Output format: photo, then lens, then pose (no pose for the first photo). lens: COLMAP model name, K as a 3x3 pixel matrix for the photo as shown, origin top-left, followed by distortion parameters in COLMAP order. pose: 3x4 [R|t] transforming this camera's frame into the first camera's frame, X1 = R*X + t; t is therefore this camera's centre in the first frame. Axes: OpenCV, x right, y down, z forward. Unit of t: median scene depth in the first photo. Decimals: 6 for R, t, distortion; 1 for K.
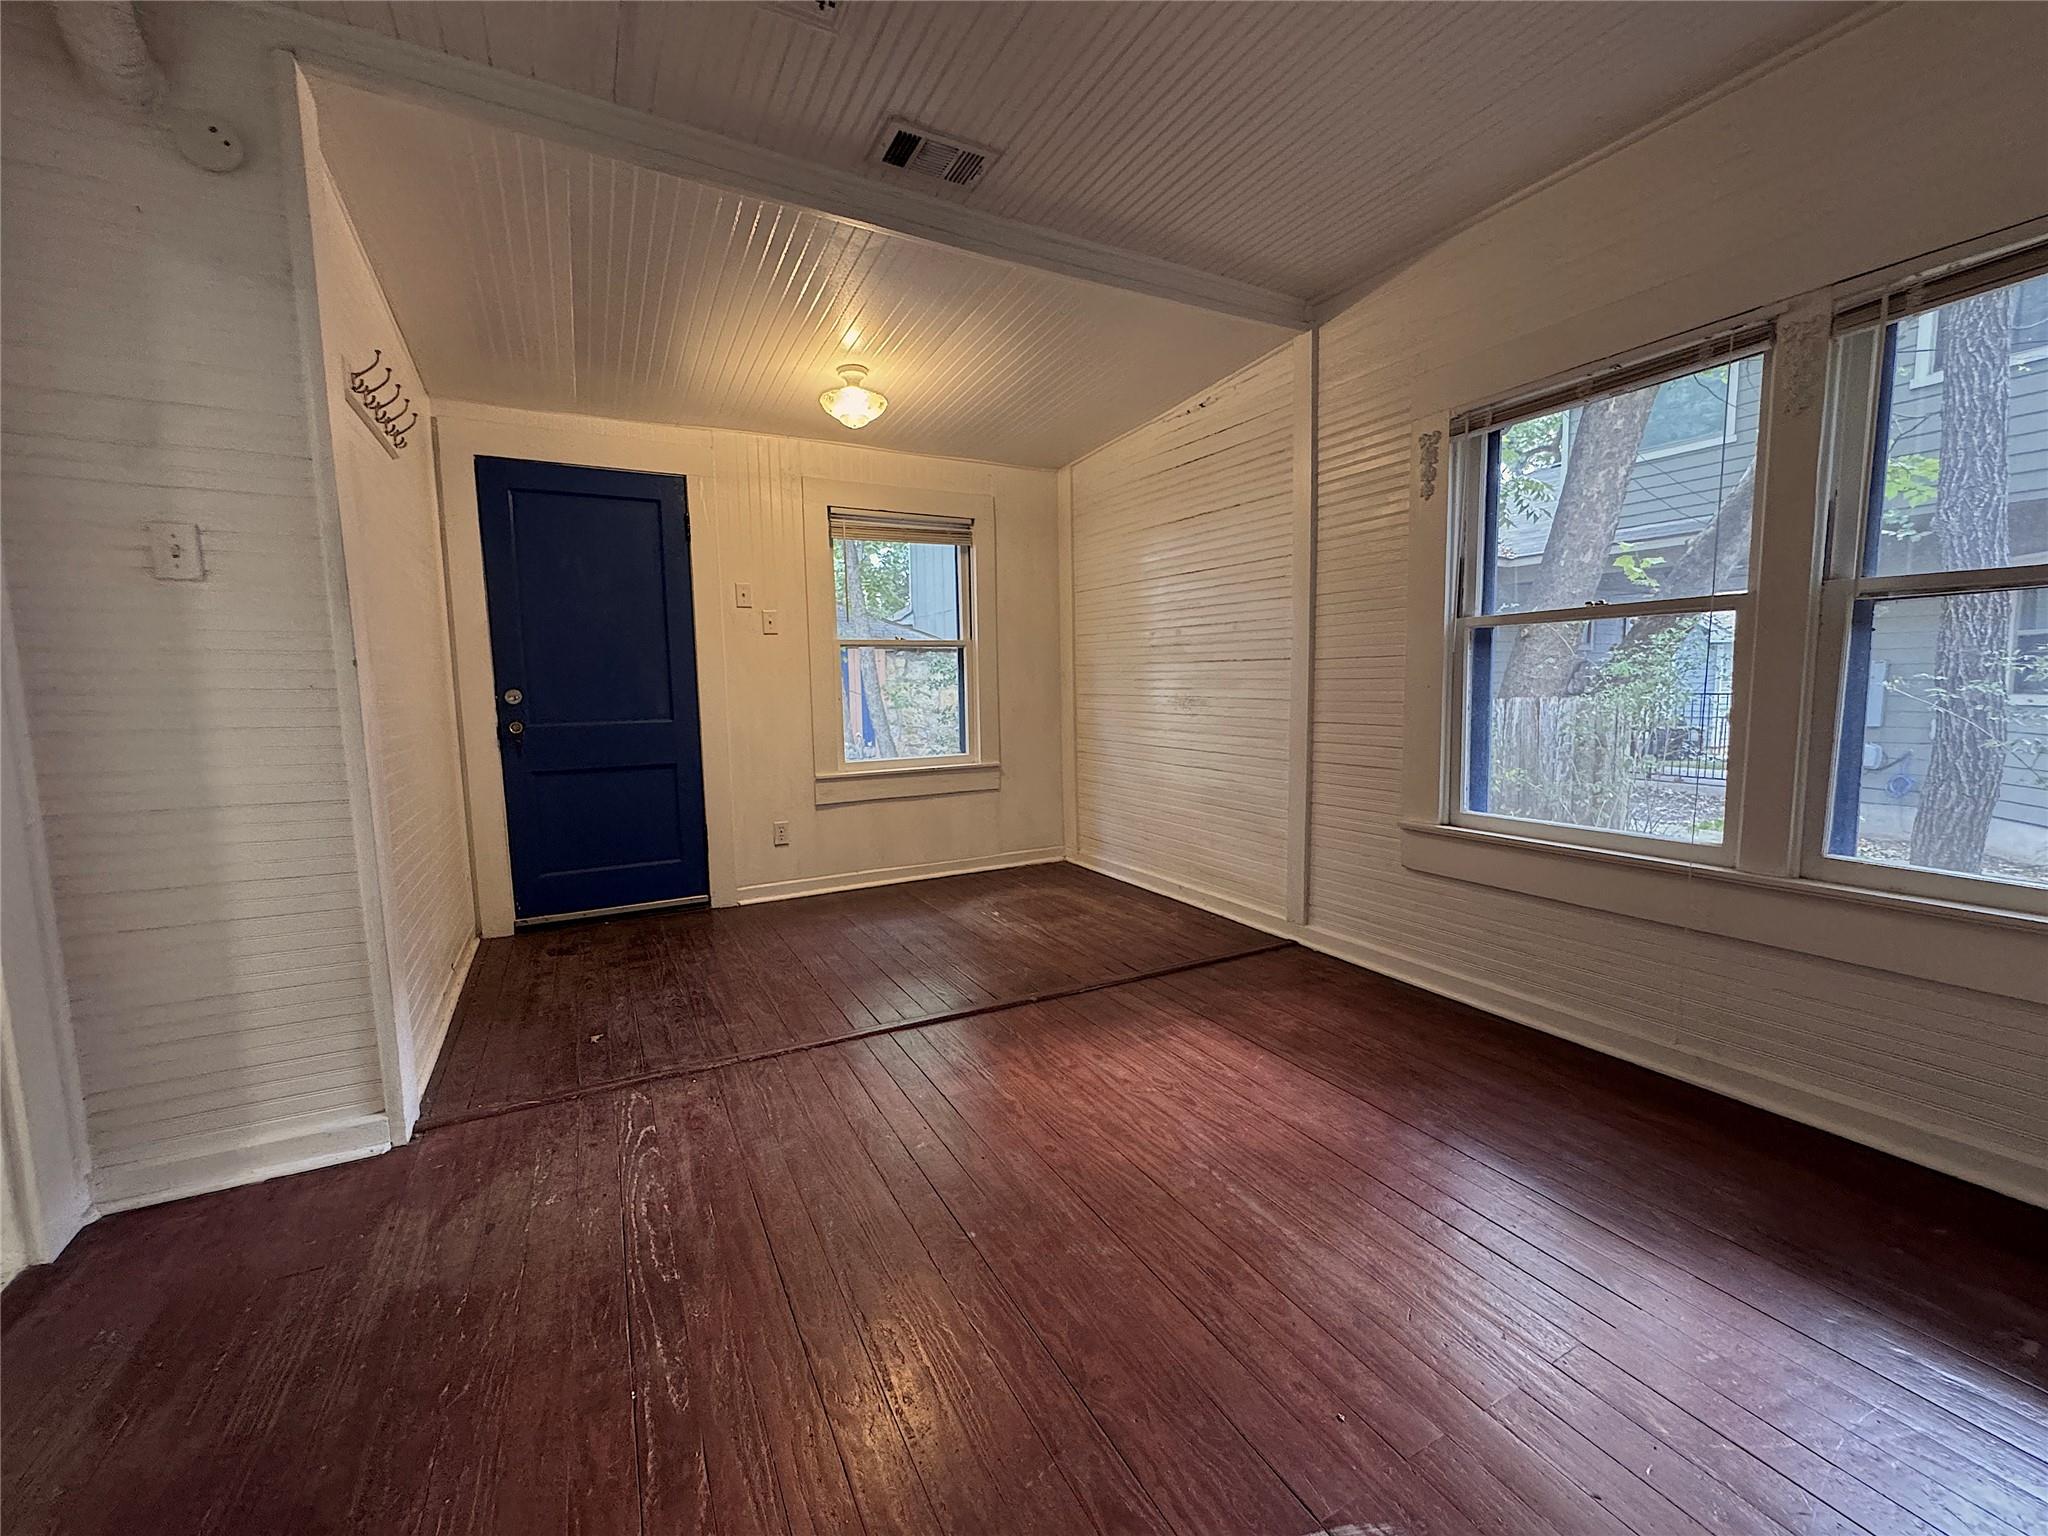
lens RADIAL K [[816.1, 0, 1024.9], [0, 816.1, 769.6], [0, 0, 1]] dist [-0.003569, 0.000769]
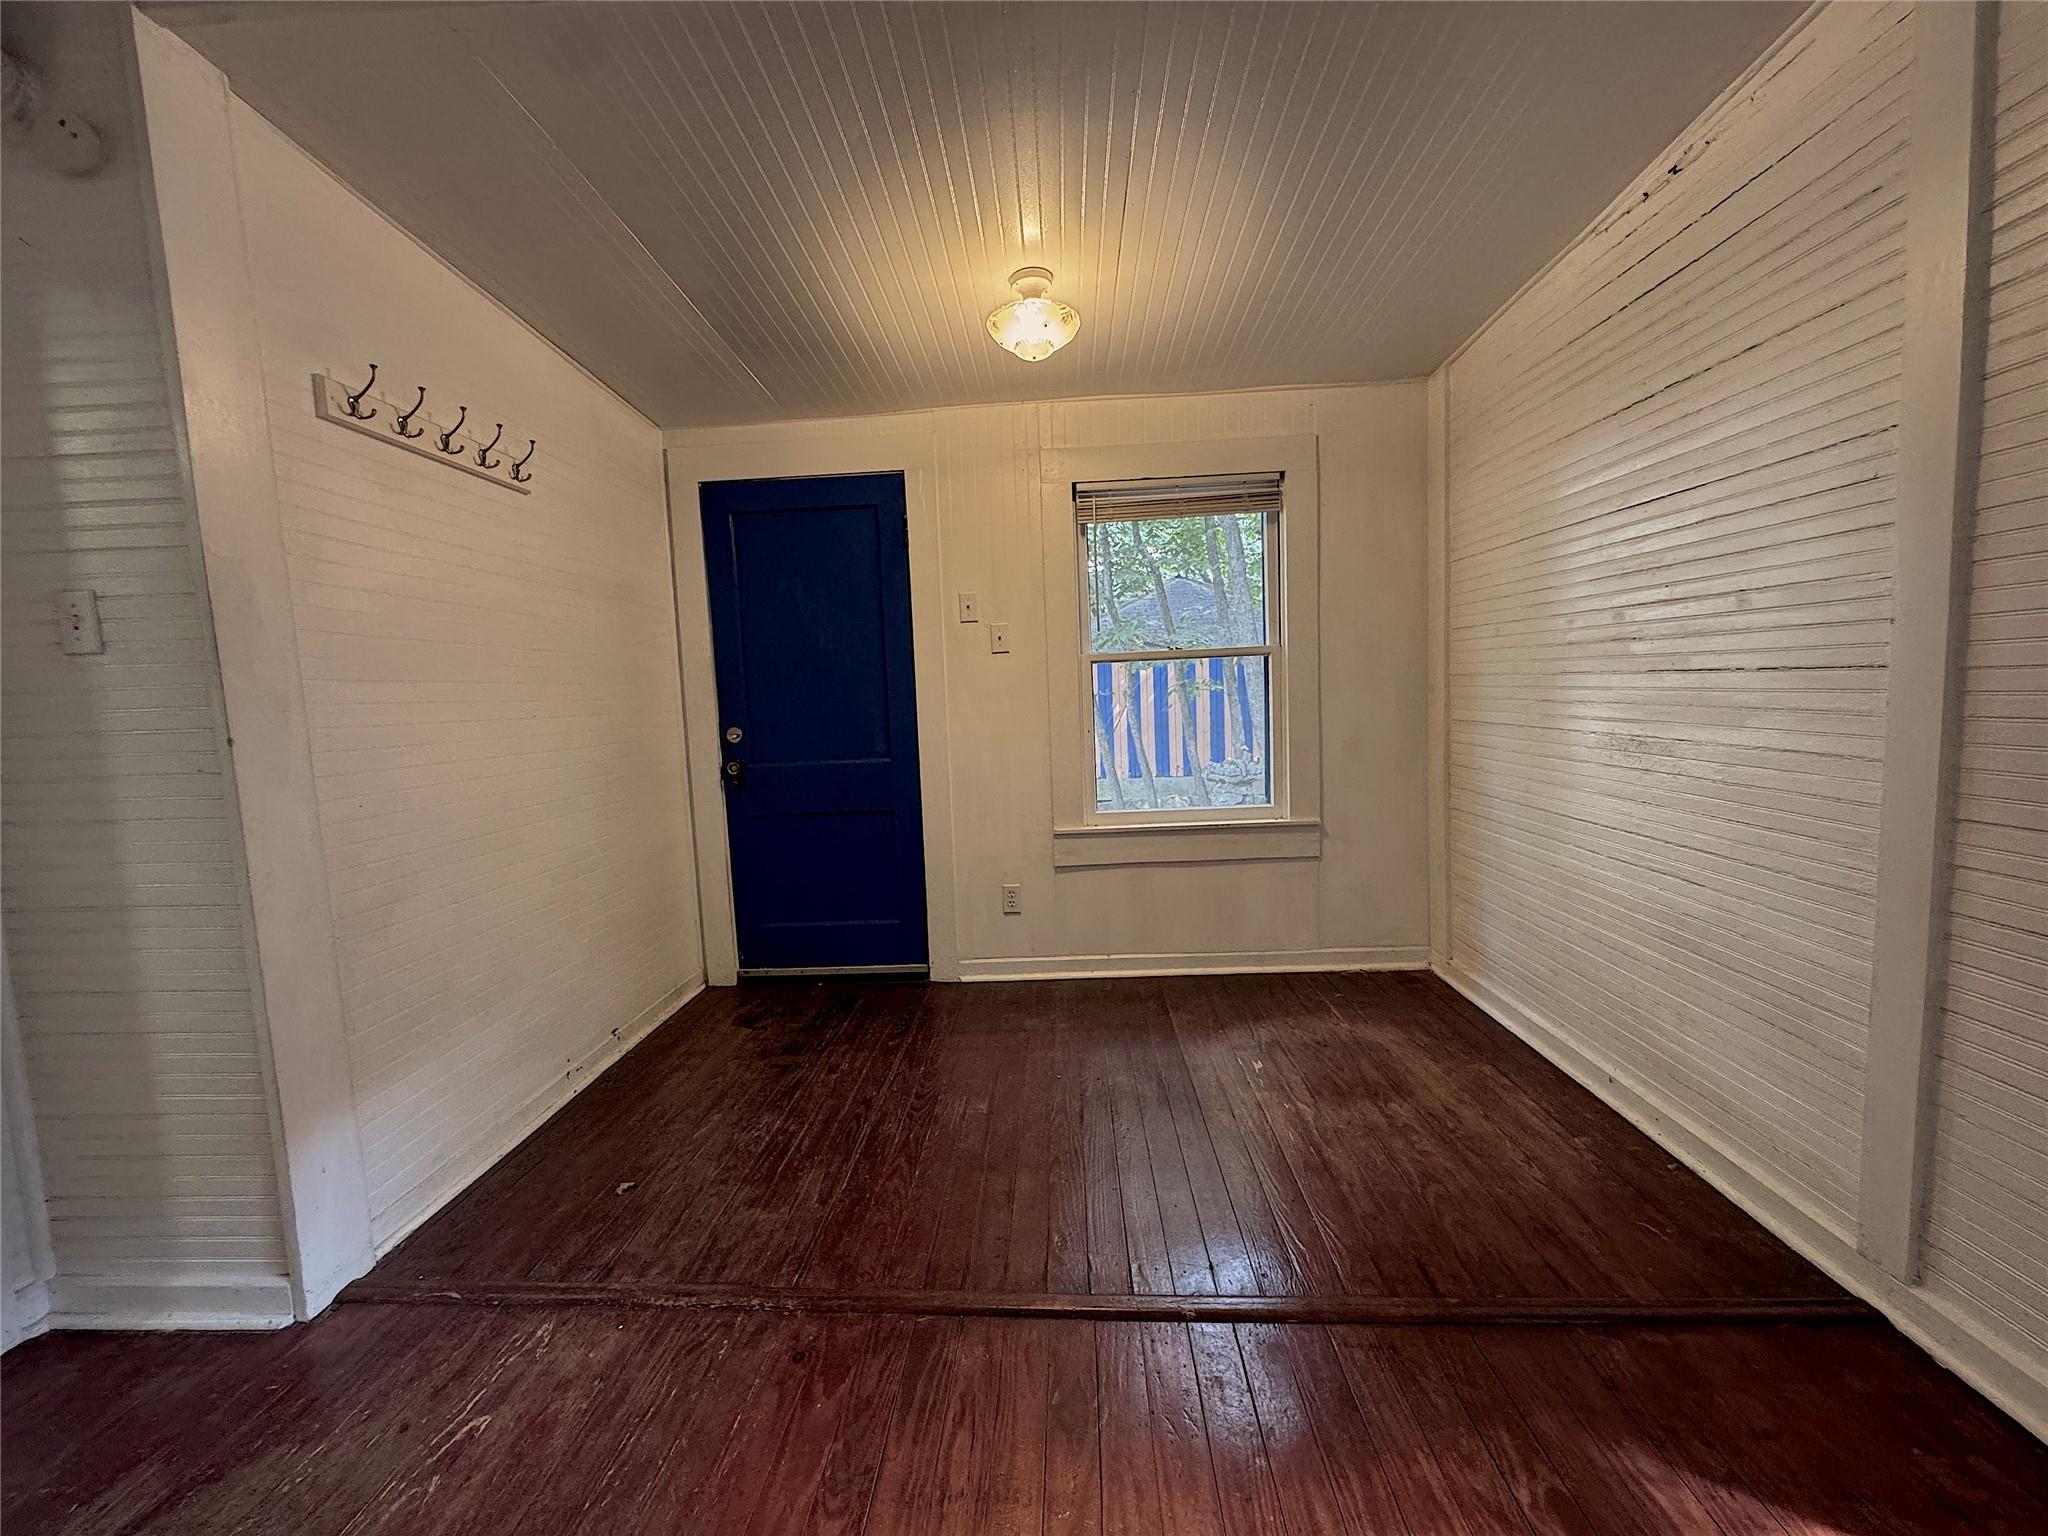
lens RADIAL K [[816.1, 0, 1029.6], [0, 816.1, 769.1], [0, 0, 1]] dist [-0.003569, 0.000769]
pose [[0.856399, 0.028537, -0.515526, 0.146919], [-0.026664, 0.999584, 0.011039, -0.068092], [0.515626, 0.004292, 0.856803, 0.363556]]
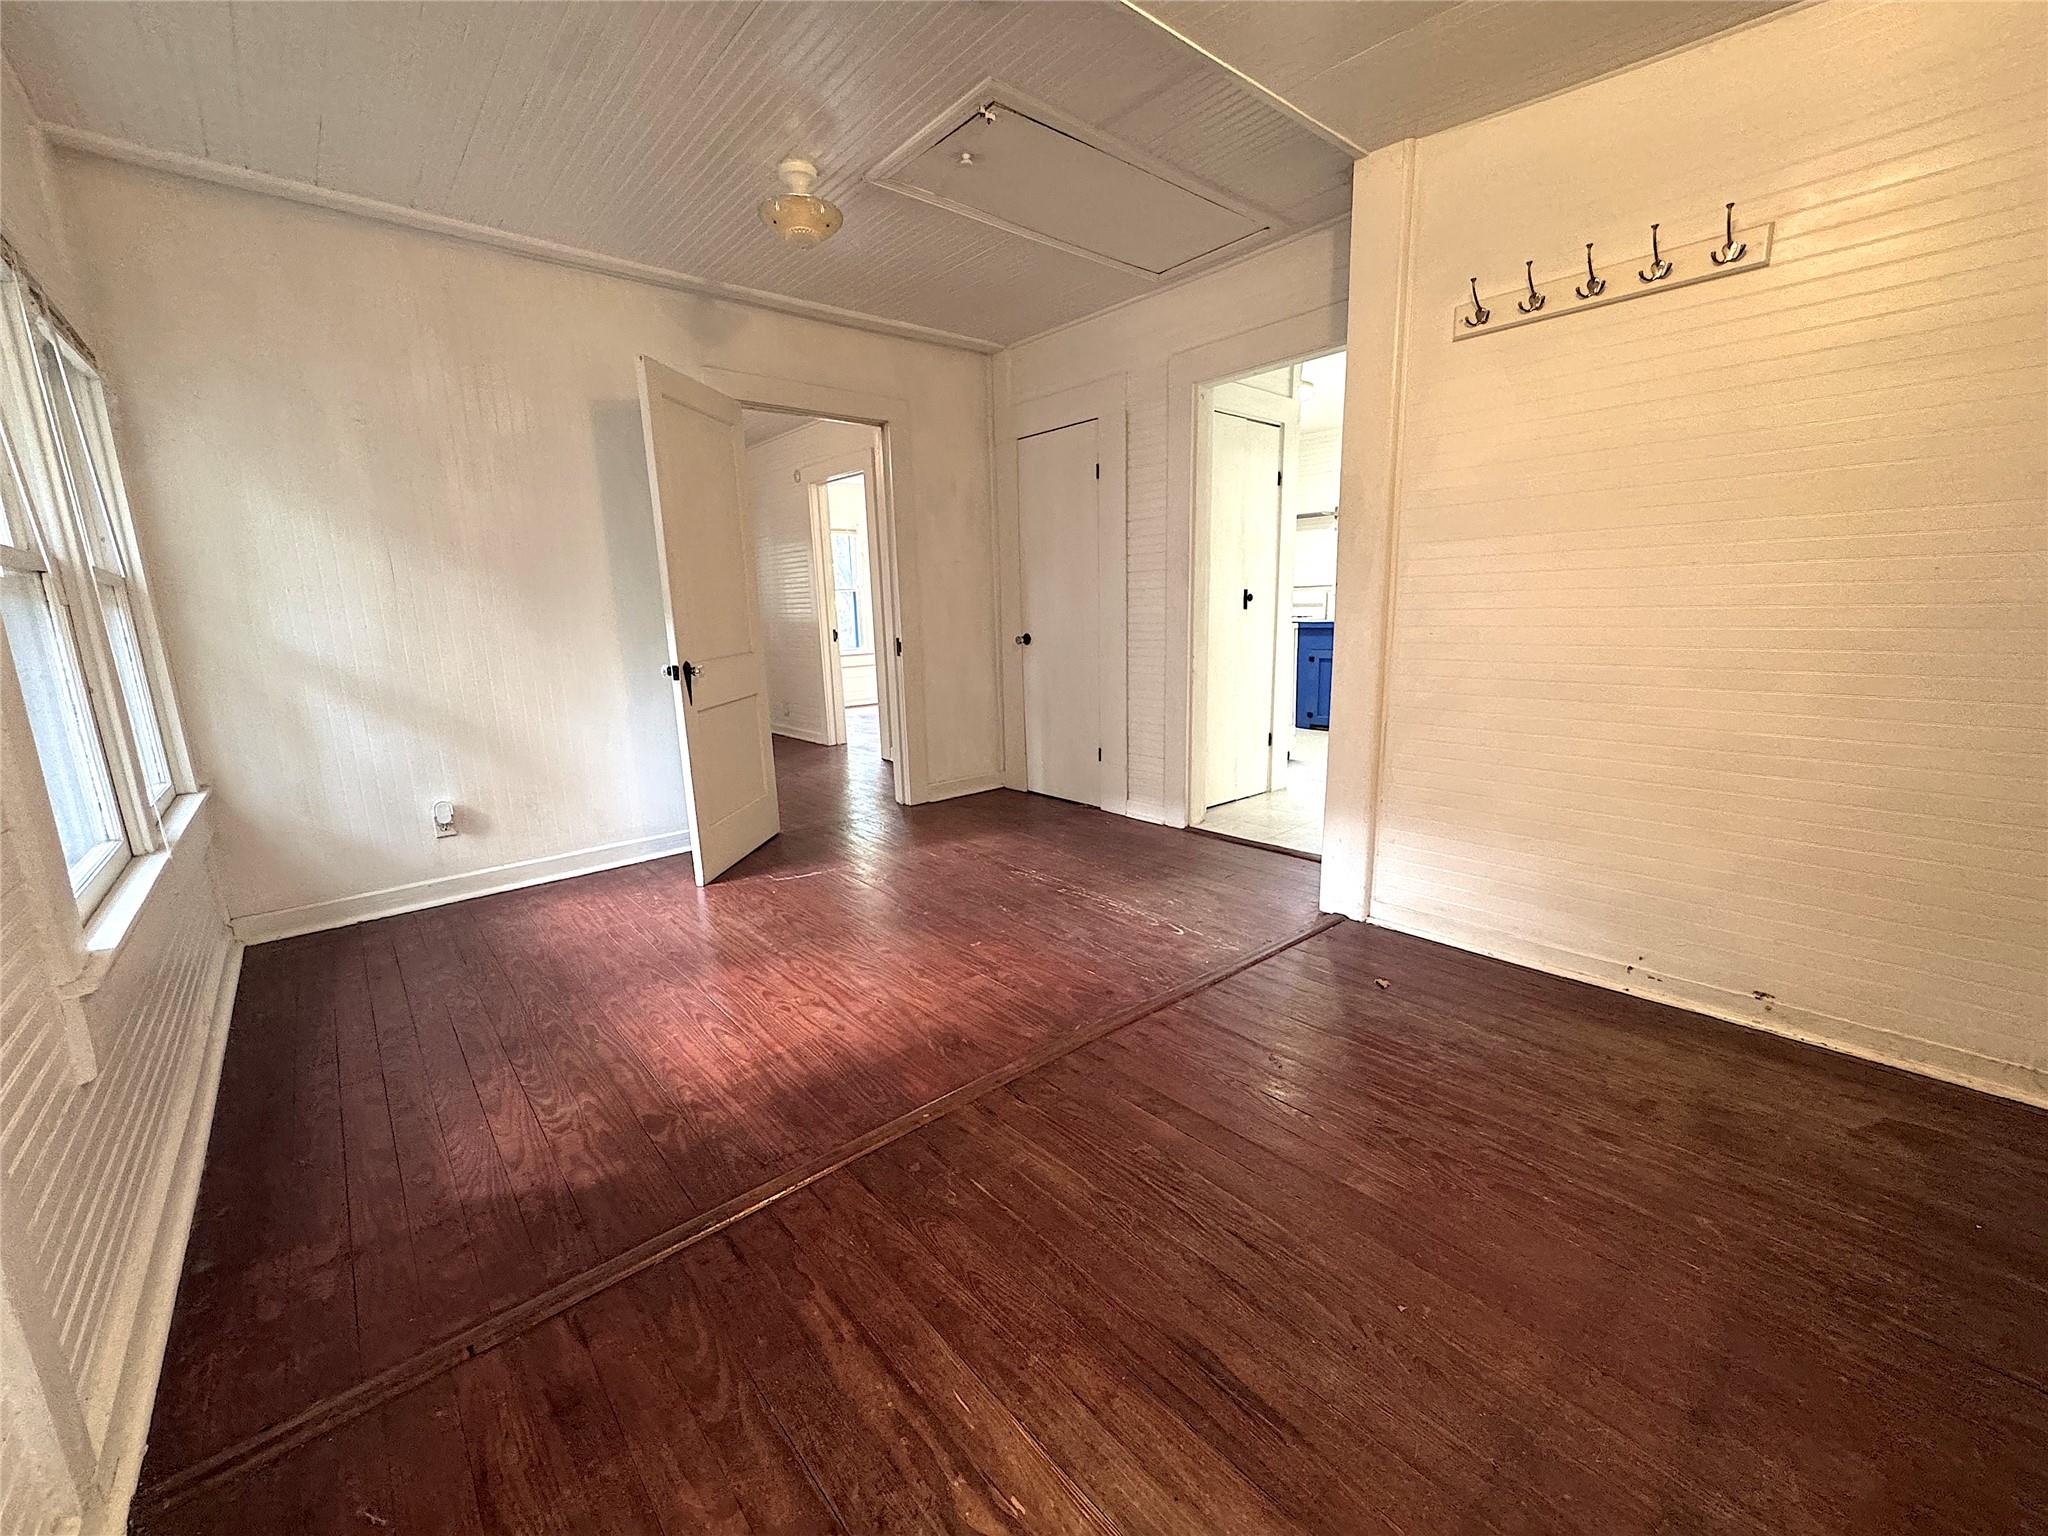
lens RADIAL K [[816.1, 0, 1015.1], [0, 816.1, 763.4], [0, 0, 1]] dist [-0.003569, 0.000769]
pose [[-0.976038, 0.082854, -0.201210, 0.037156], [0.019896, 0.954780, 0.296647, -0.137646], [0.216689, 0.285535, -0.933550, 1.194547]]
